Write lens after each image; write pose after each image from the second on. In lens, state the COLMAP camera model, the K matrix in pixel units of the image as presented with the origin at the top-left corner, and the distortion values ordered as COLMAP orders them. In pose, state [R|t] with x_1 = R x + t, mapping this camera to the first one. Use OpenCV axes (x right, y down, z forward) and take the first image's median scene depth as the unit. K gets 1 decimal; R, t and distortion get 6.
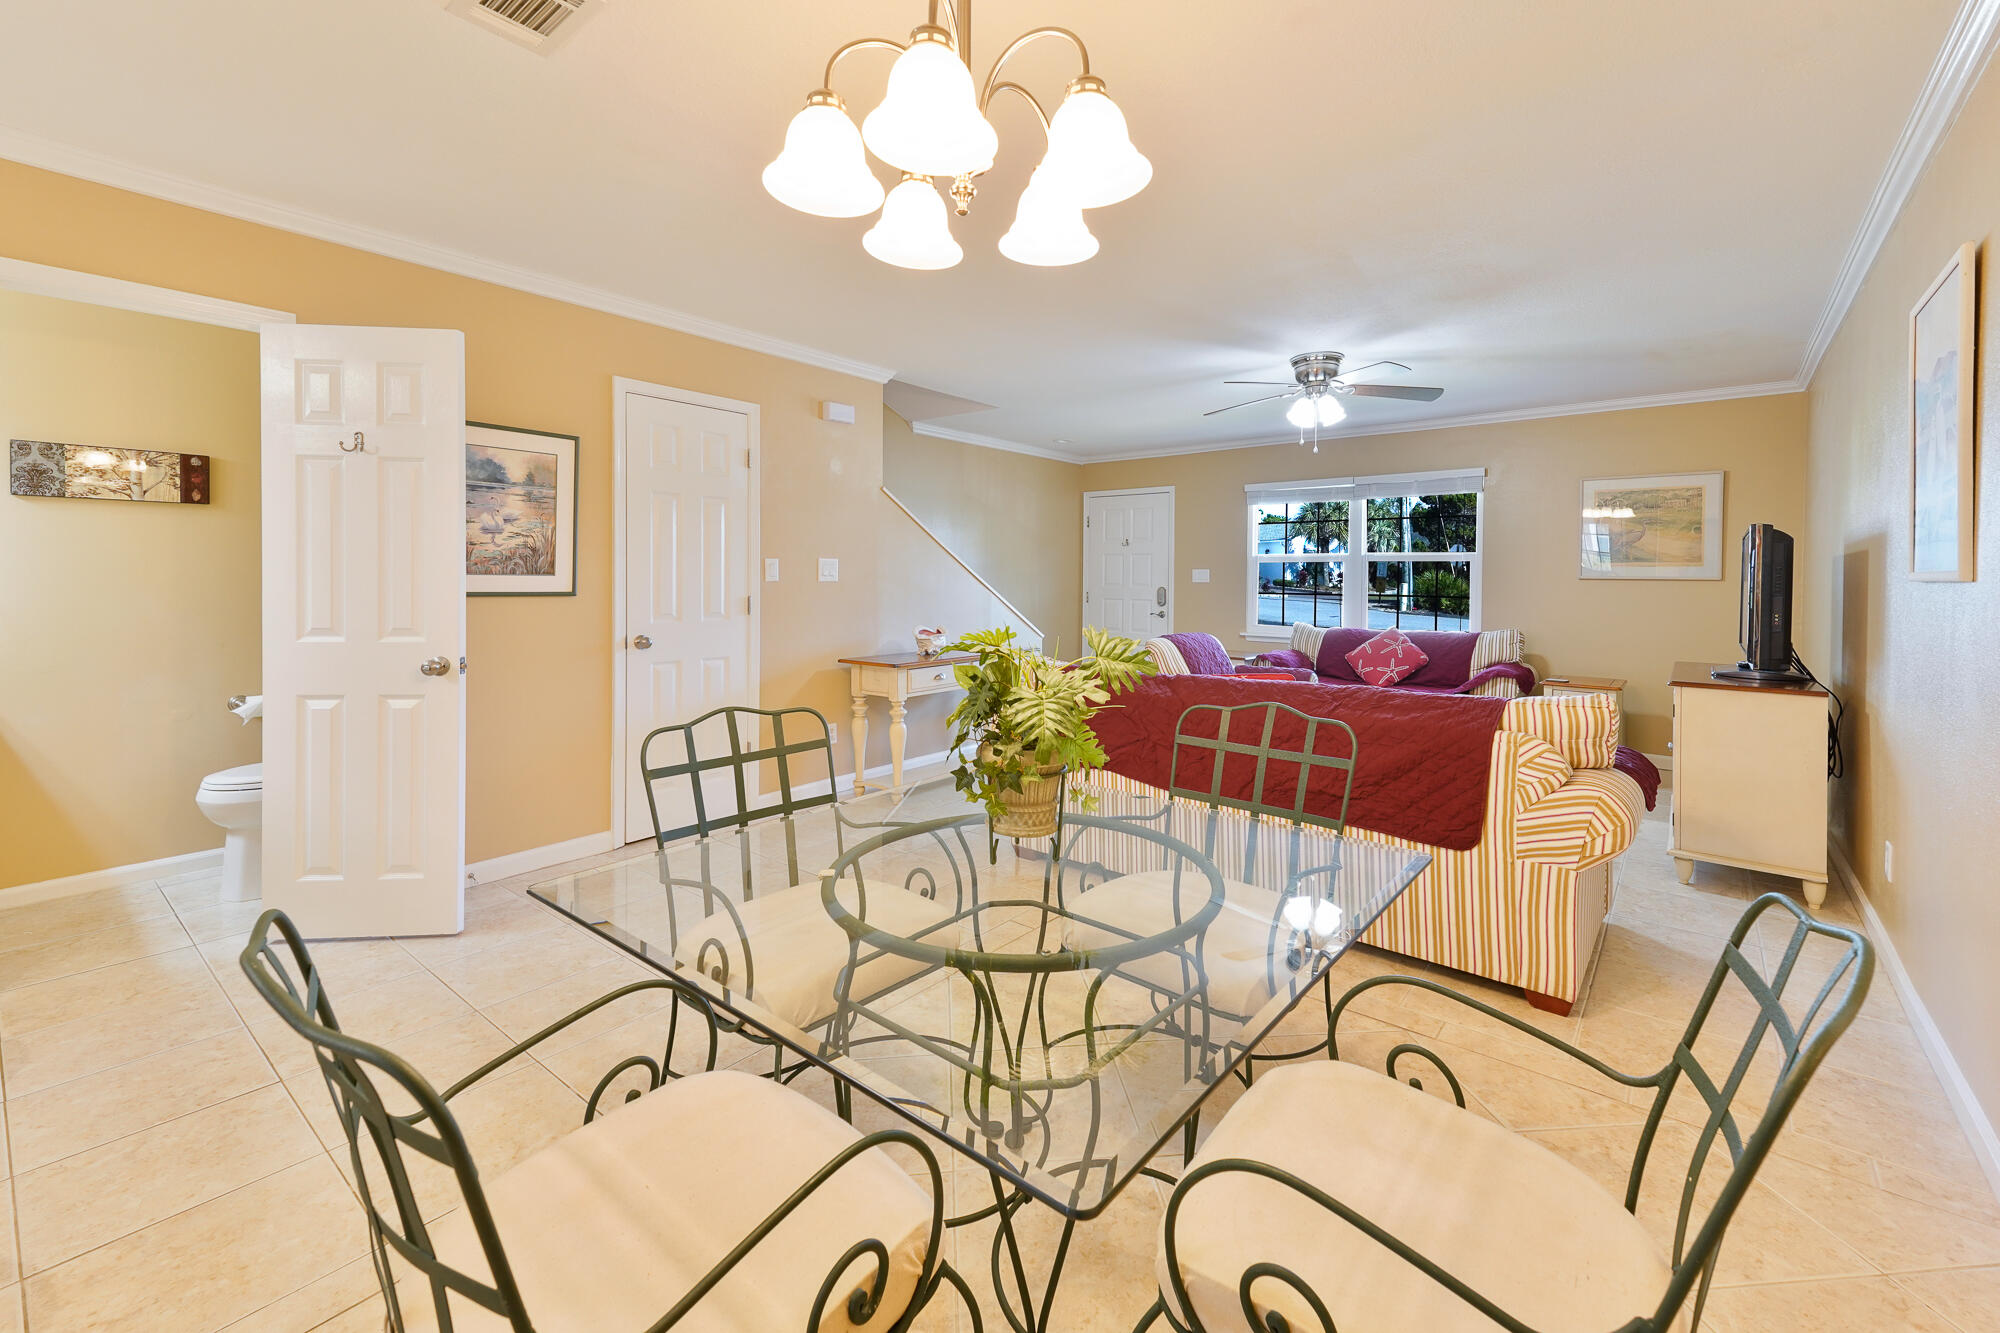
lens RADIAL K [[832.5, 0, 1044.1], [0, 832.5, 579.8], [0, 0, 1]] dist [0.038314, -0.010562]
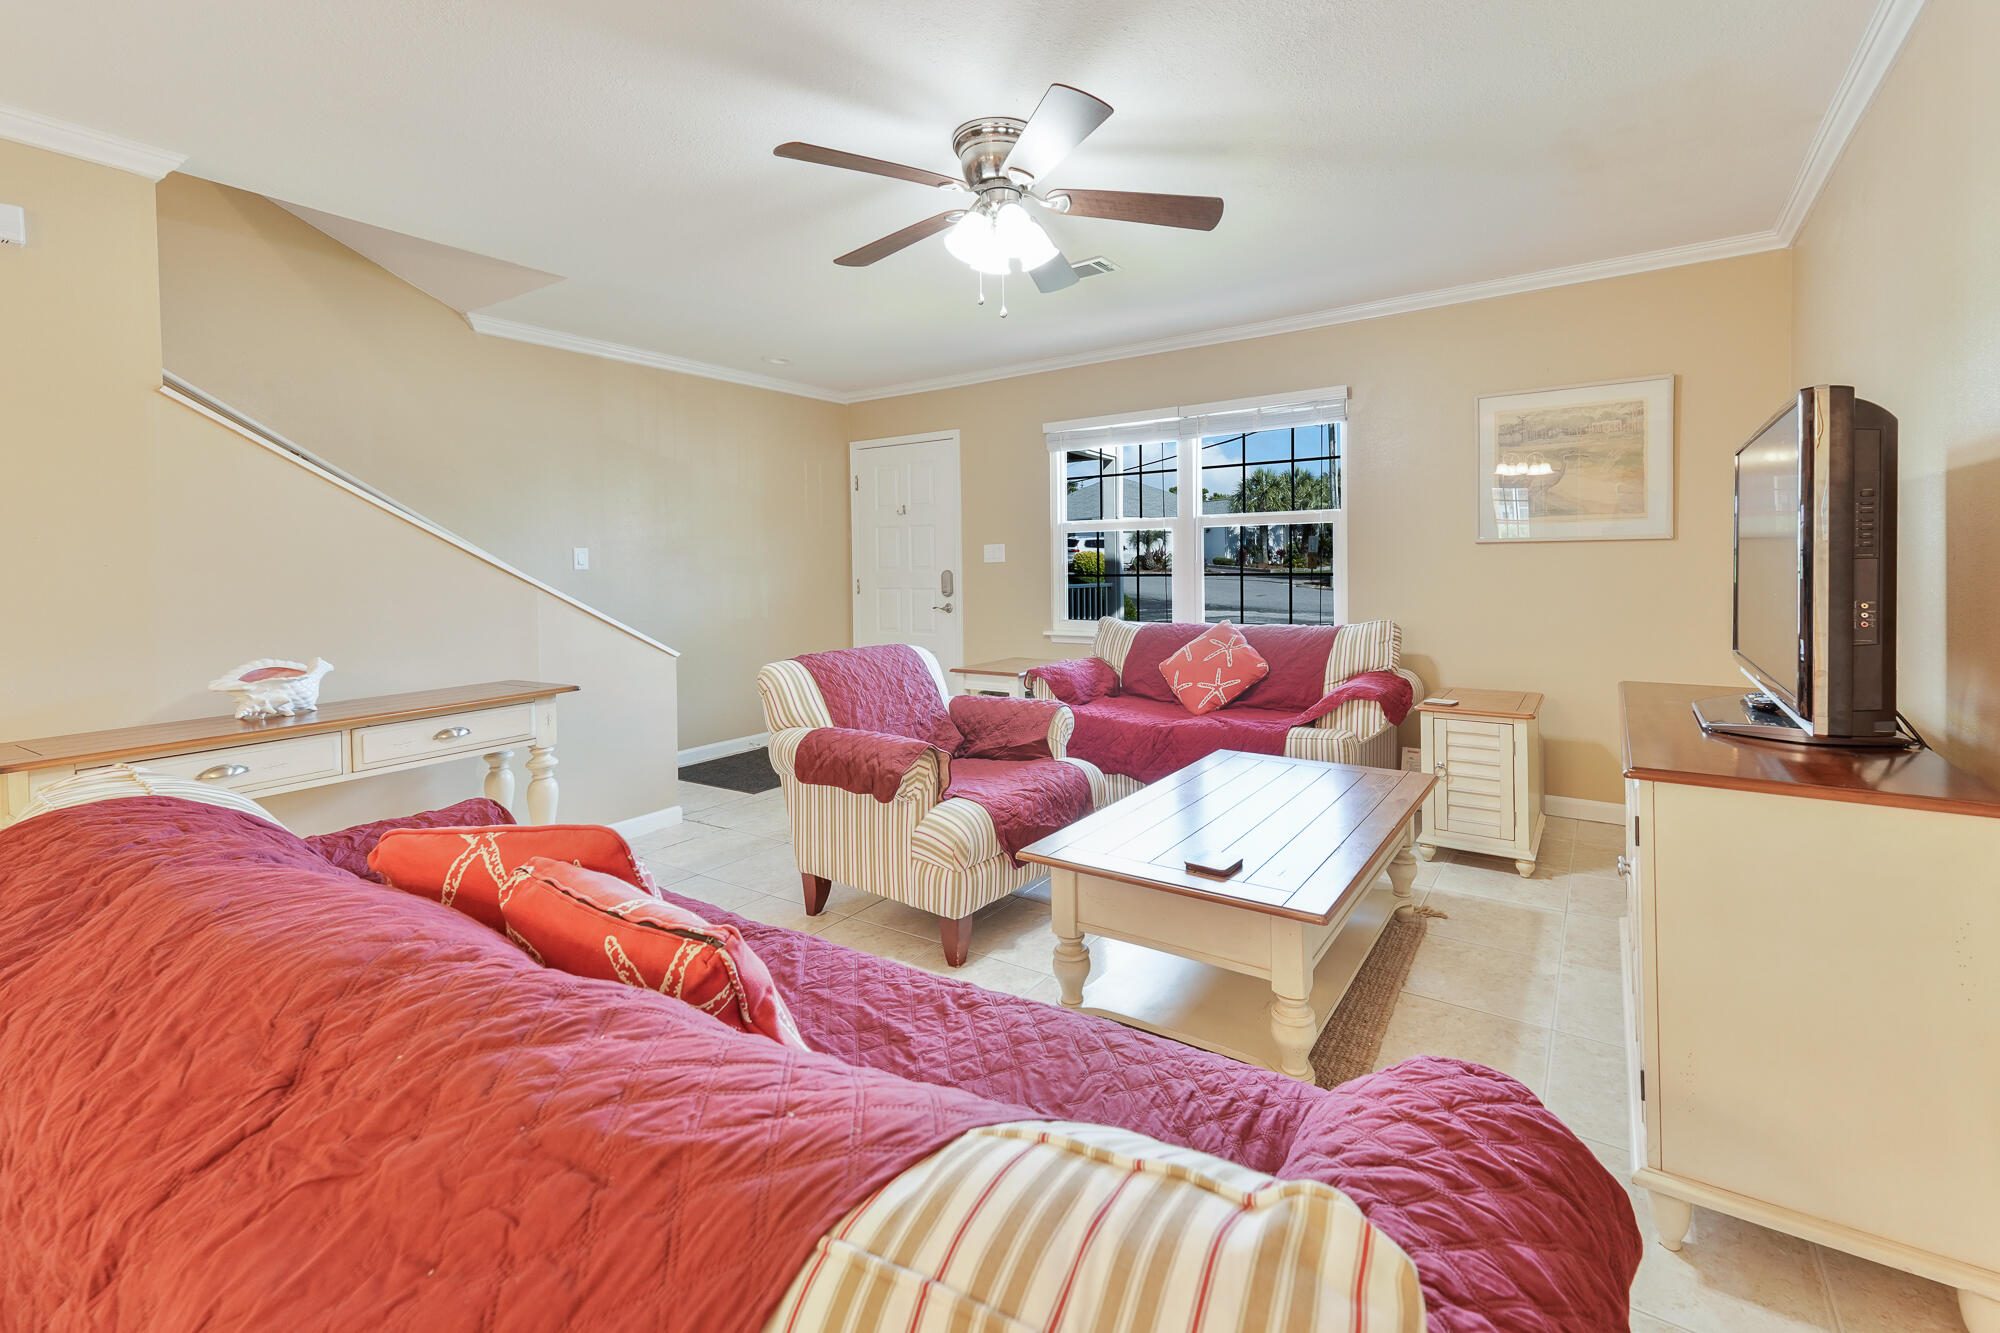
lens RADIAL K [[839.5, 0, 1088.0], [0, 839.5, 568.2], [0, 0, 1]] dist [0.037764, -0.000016]
pose [[0.994145, -0.025188, 0.105081, 0.251417], [0.024594, 0.999673, 0.006951, 0.006750], [-0.105222, -0.004326, 0.994439, 0.354902]]
